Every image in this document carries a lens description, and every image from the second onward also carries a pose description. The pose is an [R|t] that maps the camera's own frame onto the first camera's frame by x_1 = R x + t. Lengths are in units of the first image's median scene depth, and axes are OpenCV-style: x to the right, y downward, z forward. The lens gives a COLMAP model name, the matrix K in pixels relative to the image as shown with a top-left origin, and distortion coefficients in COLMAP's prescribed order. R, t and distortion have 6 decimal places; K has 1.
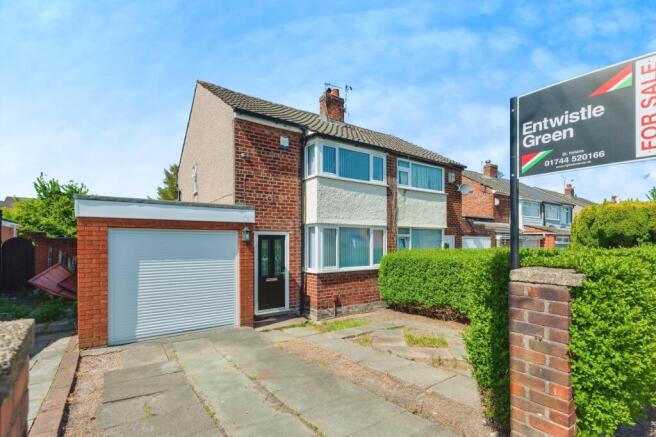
lens RADIAL K [[292.5, 0, 327.5], [0, 292.5, 242.5], [0, 0, 1]] dist [-0.001498, -0.000189]
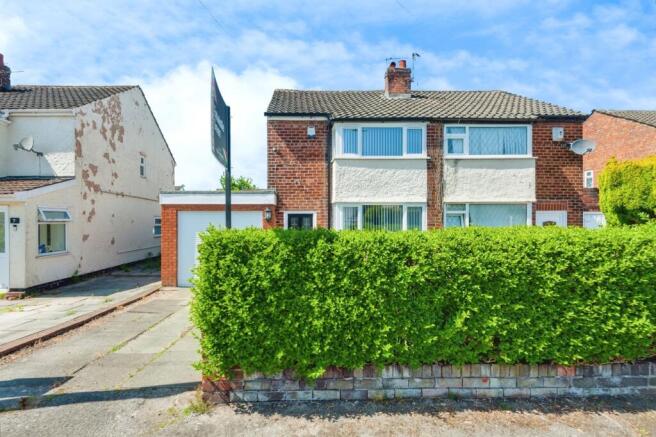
lens RADIAL K [[301.5, 0, 328.0], [0, 301.5, 221.6], [0, 0, 1]] dist [0.001356, -0.000347]
pose [[0.845864, 0.001139, -0.533398, 0.453450], [0.000566, 0.999995, 0.003033, 0.001215], [0.533399, -0.002867, 0.845859, 0.038593]]
